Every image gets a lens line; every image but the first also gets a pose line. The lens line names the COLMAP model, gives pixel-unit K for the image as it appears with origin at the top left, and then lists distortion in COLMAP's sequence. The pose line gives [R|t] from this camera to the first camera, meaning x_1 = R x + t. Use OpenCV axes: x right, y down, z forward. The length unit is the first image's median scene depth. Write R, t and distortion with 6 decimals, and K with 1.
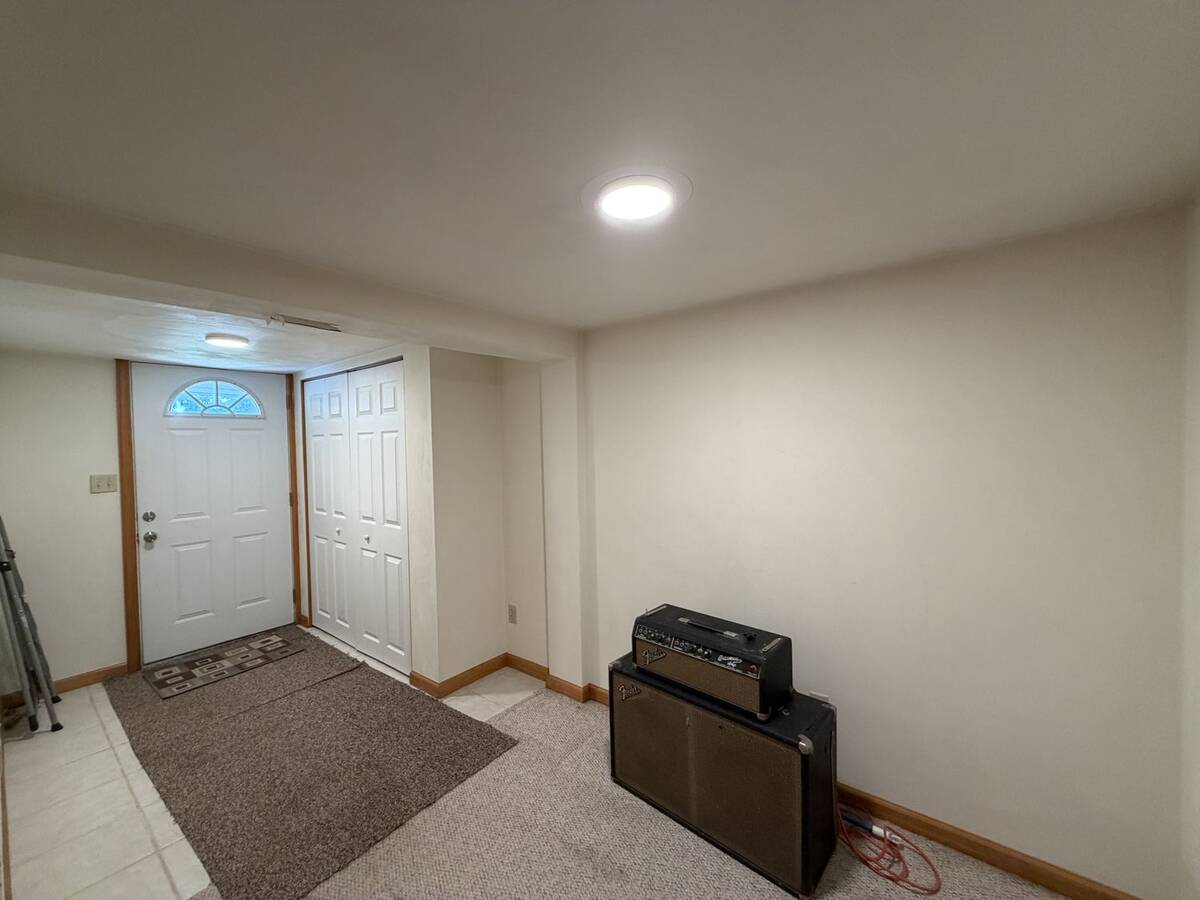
lens RADIAL K [[477.6, 0, 594.6], [0, 477.6, 451.3], [0, 0, 1]] dist [0.013327, -0.007325]
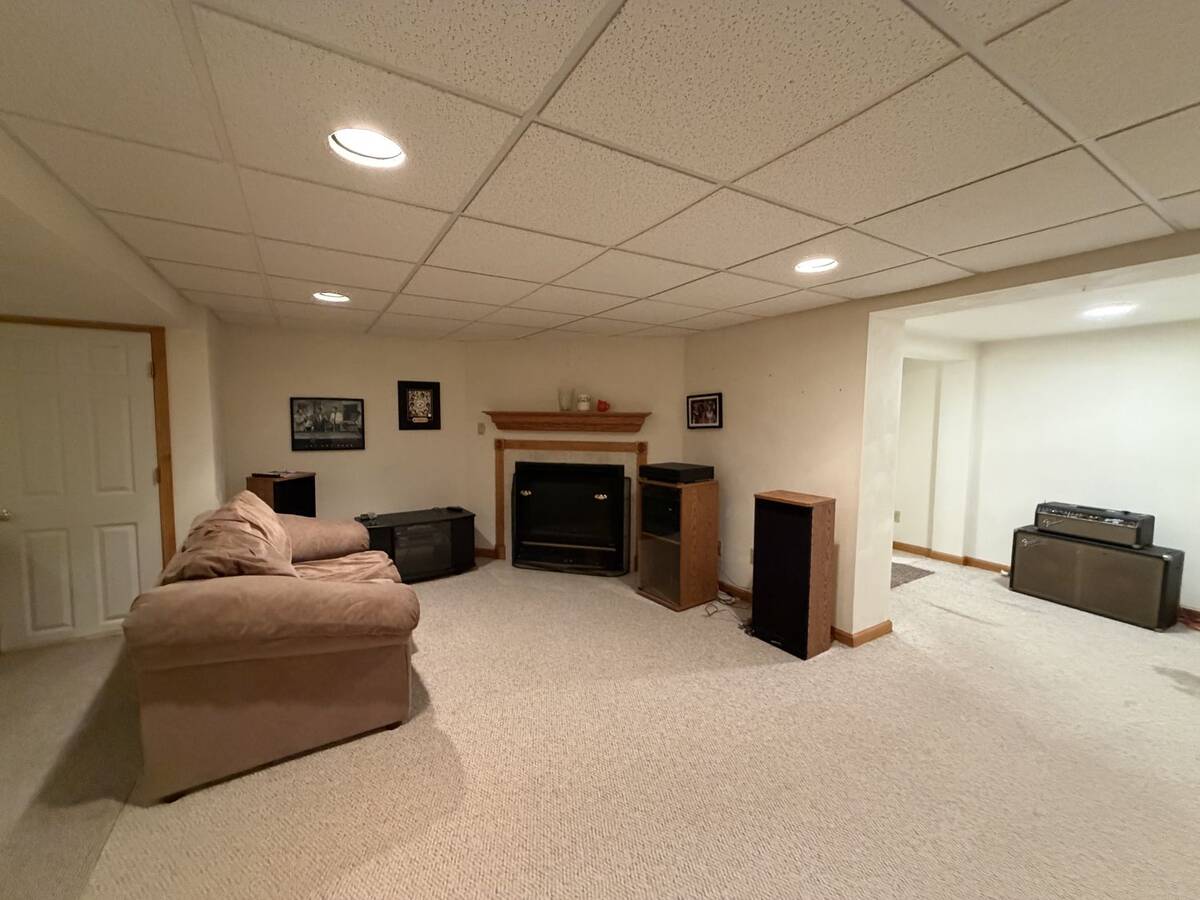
lens RADIAL K [[474.4, 0, 595.9], [0, 474.4, 453.7], [0, 0, 1]] dist [-0.001611, 0.000093]
pose [[0.934614, 0.058793, -0.350771, -0.926599], [-0.037889, 0.997089, 0.066169, 0.096181], [0.353641, -0.048552, 0.934120, -1.387784]]
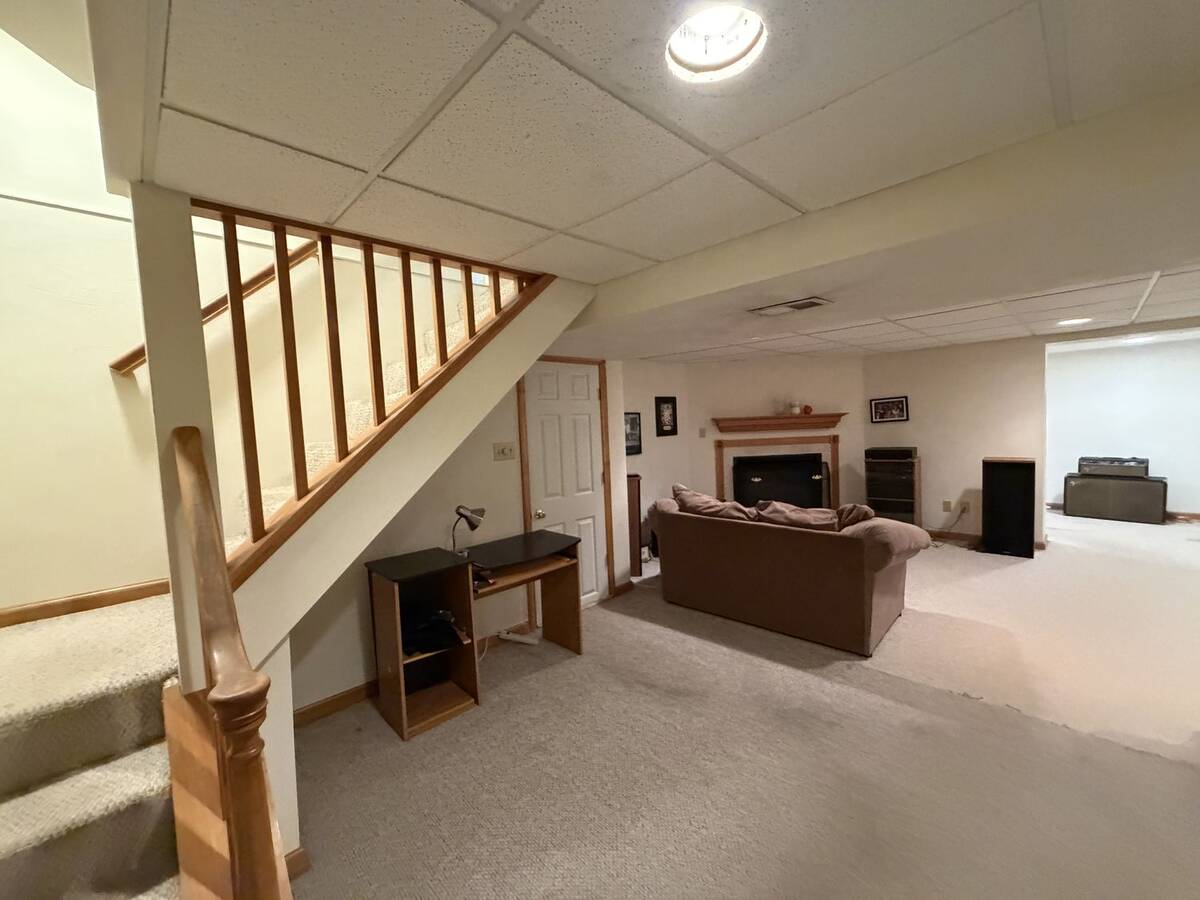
lens RADIAL K [[477.6, 0, 594.6], [0, 477.6, 451.3], [0, 0, 1]] dist [0.013327, -0.007325]
pose [[0.991985, -0.012412, -0.125746, -2.615012], [0.017420, 0.999095, 0.038811, 0.139355], [0.125150, -0.040691, 0.991303, -2.417480]]
